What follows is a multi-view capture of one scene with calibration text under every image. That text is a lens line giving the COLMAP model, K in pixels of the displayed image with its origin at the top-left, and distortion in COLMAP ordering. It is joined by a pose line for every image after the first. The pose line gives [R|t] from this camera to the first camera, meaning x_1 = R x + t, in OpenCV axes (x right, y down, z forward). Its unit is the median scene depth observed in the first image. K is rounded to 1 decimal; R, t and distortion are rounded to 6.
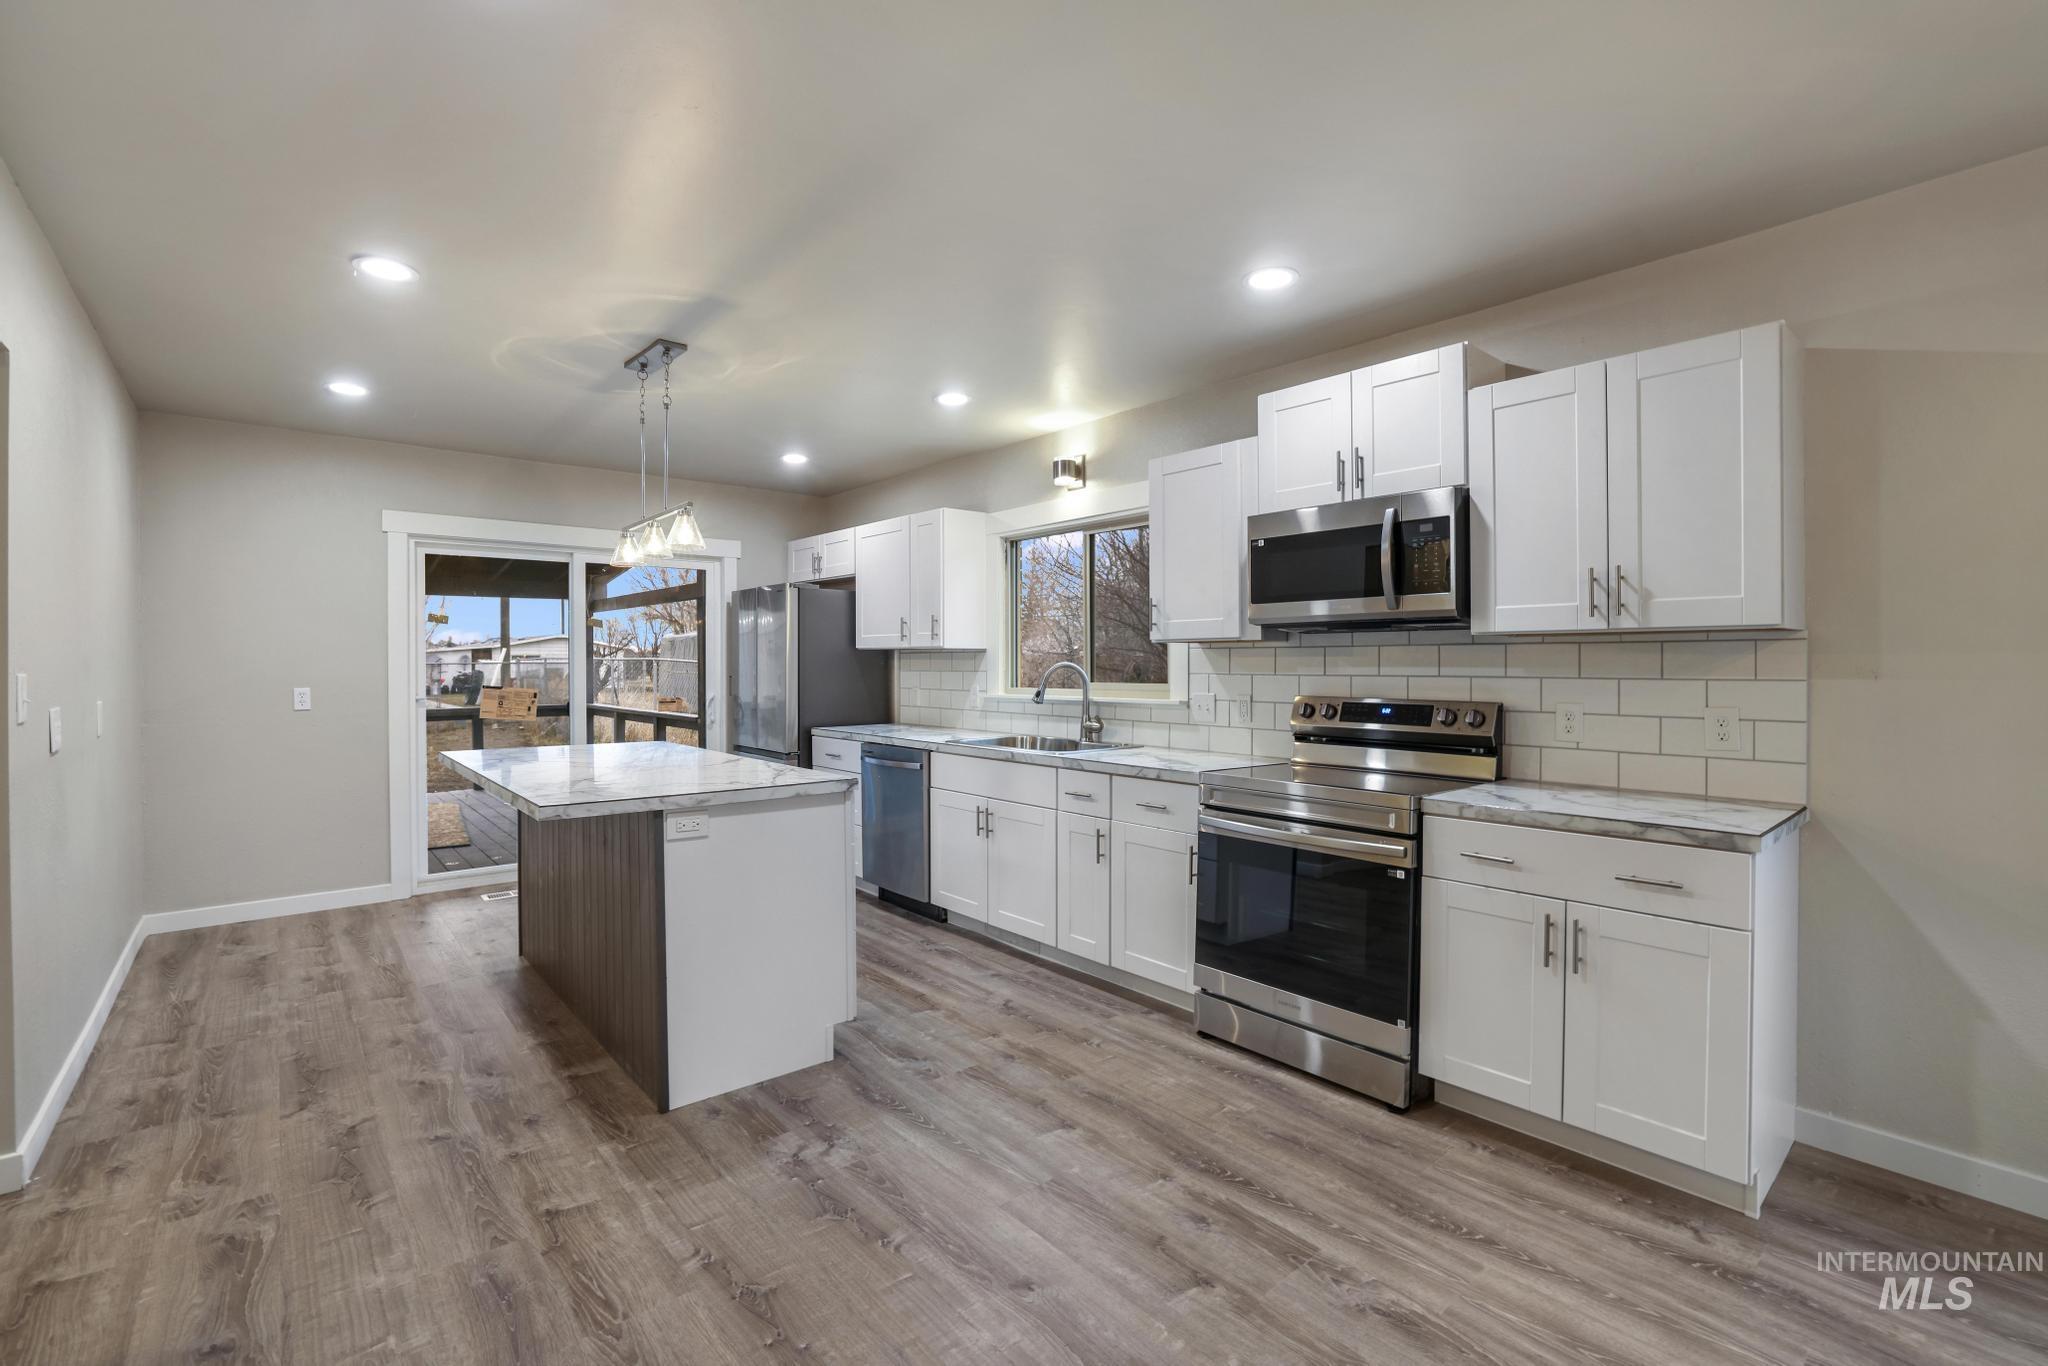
lens RADIAL K [[903.2, 0, 1002.0], [0, 903.2, 672.0], [0, 0, 1]] dist [-0.040203, 0.014344]
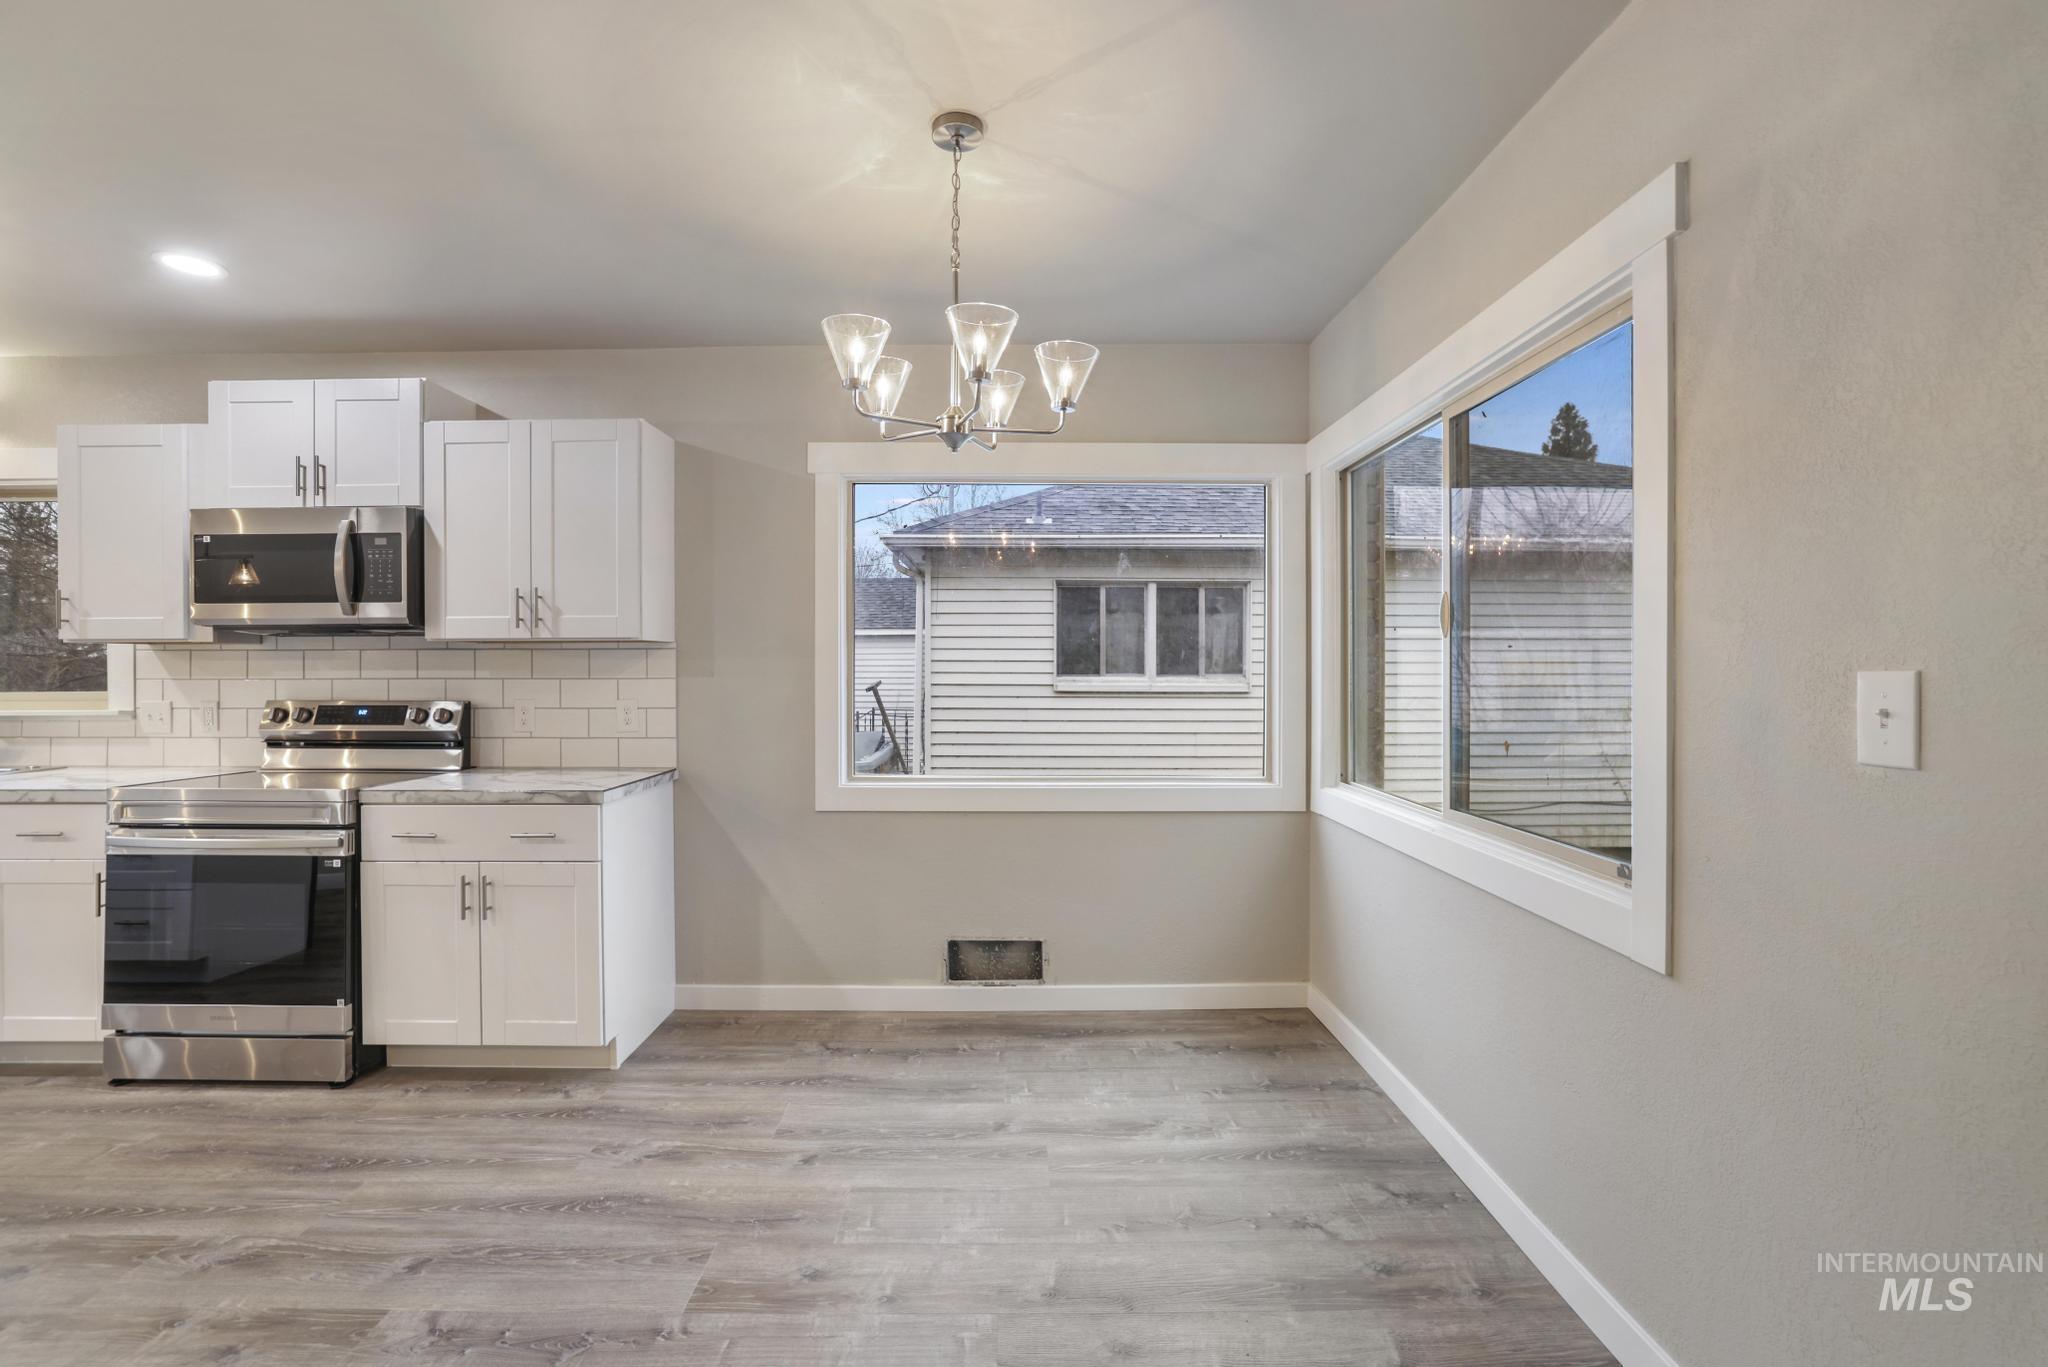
lens RADIAL K [[903.2, 0, 1008.0], [0, 903.2, 670.0], [0, 0, 1]] dist [-0.040203, 0.014344]
pose [[0.638968, -0.003747, 0.769225, 0.137223], [0.009456, 0.999951, -0.002984, 0.005404], [-0.769176, 0.009181, 0.638972, -0.281262]]
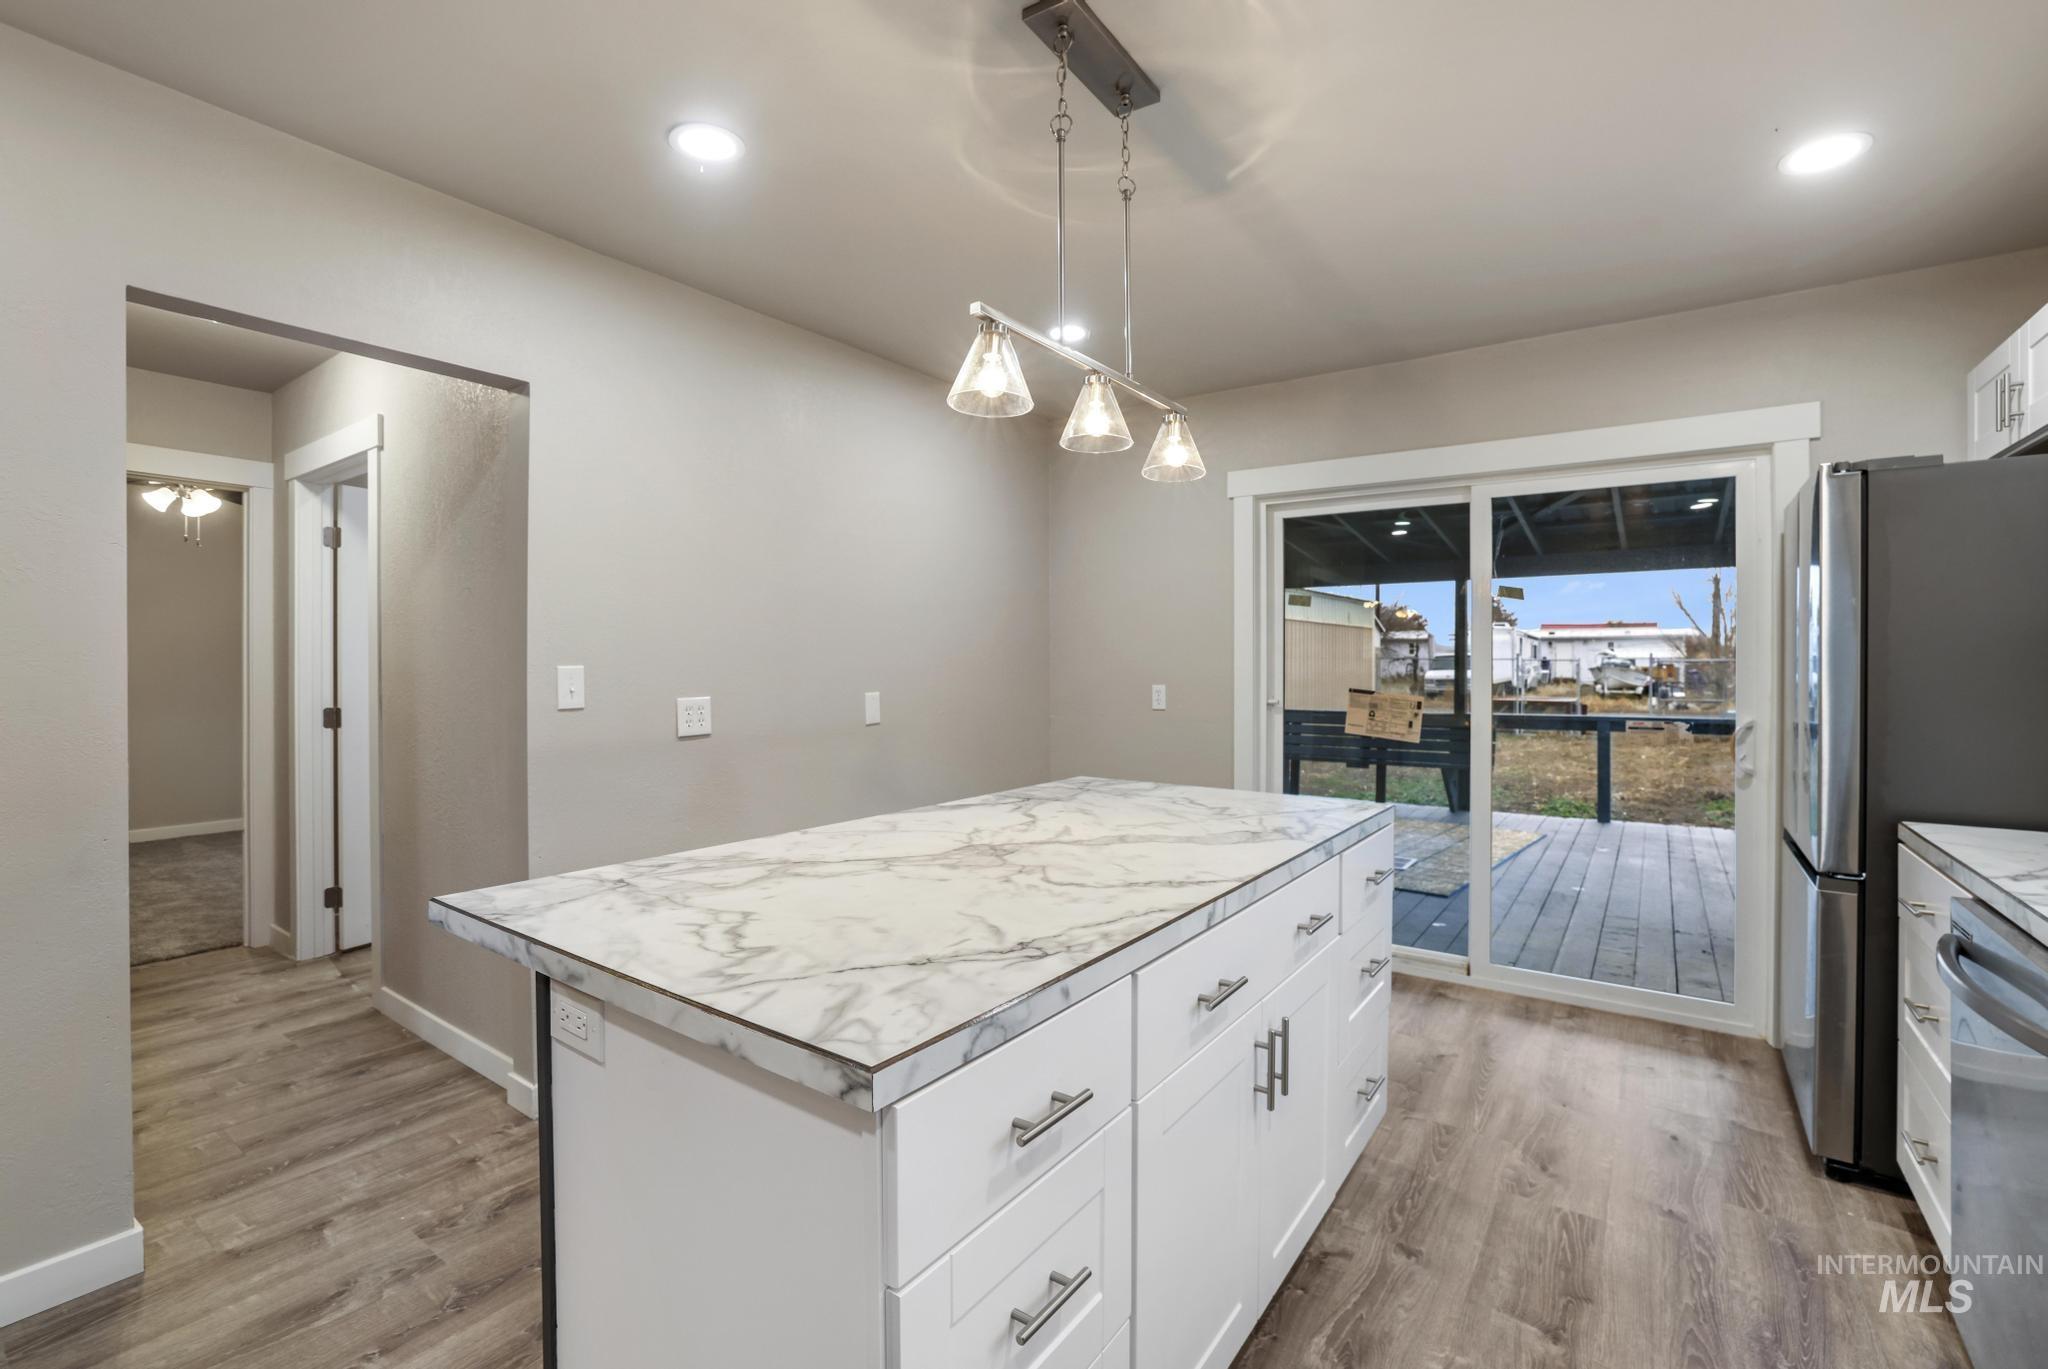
lens RADIAL K [[903.2, 0, 1032.8], [0, 903.2, 673.5], [0, 0, 1]] dist [-0.040203, 0.014344]
pose [[0.259099, 0.012260, -0.965773, 0.158168], [-0.009045, 0.999906, 0.010267, -0.005119], [0.965808, 0.006075, 0.259186, 1.379572]]
